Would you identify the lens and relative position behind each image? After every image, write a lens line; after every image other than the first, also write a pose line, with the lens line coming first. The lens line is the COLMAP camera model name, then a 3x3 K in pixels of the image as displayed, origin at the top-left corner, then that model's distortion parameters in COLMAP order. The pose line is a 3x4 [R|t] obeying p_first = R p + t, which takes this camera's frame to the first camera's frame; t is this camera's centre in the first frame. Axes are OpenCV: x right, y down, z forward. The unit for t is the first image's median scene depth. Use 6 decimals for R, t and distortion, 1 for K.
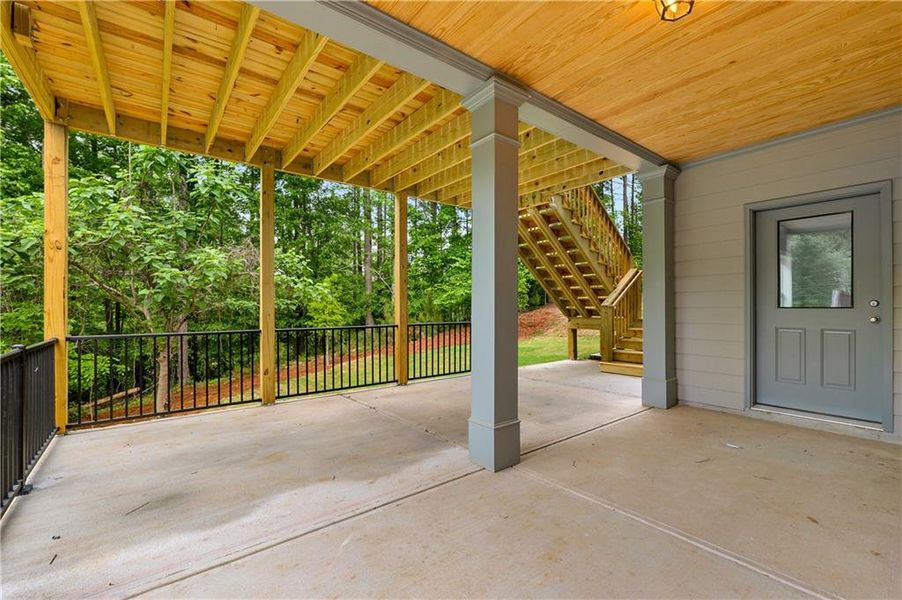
lens RADIAL K [[381.8, 0, 448.7], [0, 381.8, 303.7], [0, 0, 1]] dist [-0.008471, -0.000027]
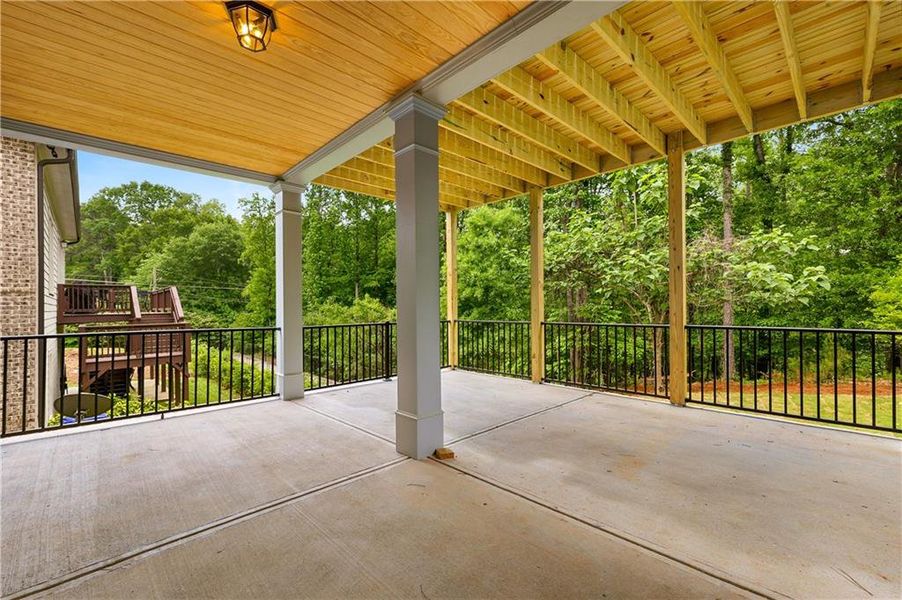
lens RADIAL K [[381.8, 0, 448.7], [0, 381.8, 303.7], [0, 0, 1]] dist [-0.008471, -0.000027]
pose [[0.111447, -0.003098, -0.993766, 0.852142], [0.020554, 0.999788, -0.000812, 0.003223], [0.993558, -0.020335, 0.111487, 0.693628]]
